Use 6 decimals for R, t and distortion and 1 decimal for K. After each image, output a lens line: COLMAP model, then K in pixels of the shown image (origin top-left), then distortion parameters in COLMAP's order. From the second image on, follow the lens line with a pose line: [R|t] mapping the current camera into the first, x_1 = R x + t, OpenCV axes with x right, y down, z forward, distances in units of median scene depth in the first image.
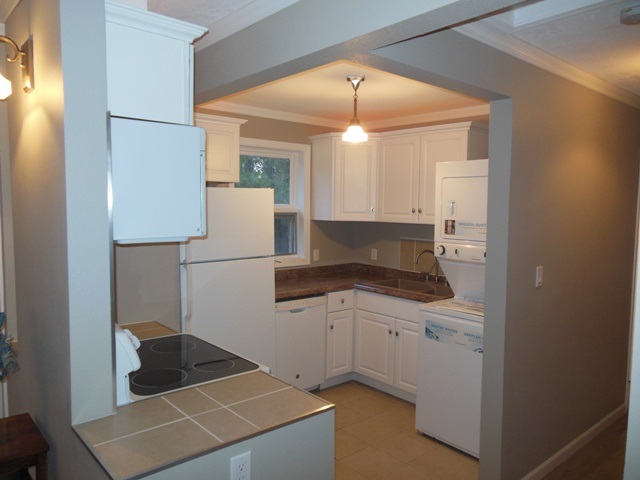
lens RADIAL K [[490.2, 0, 321.9], [0, 490.2, 240.9], [0, 0, 1]] dist [0.001003, 0.001741]
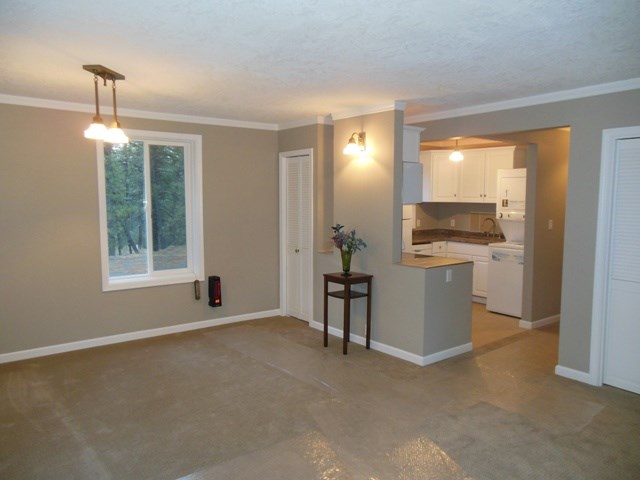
lens RADIAL K [[490.2, 0, 318.6], [0, 490.2, 240.5], [0, 0, 1]] dist [0.001003, 0.001741]
pose [[0.998568, -0.003494, -0.053388, -0.348215], [0.004283, 0.999883, 0.014669, 0.082067], [0.053330, -0.014877, 0.998466, -0.910424]]
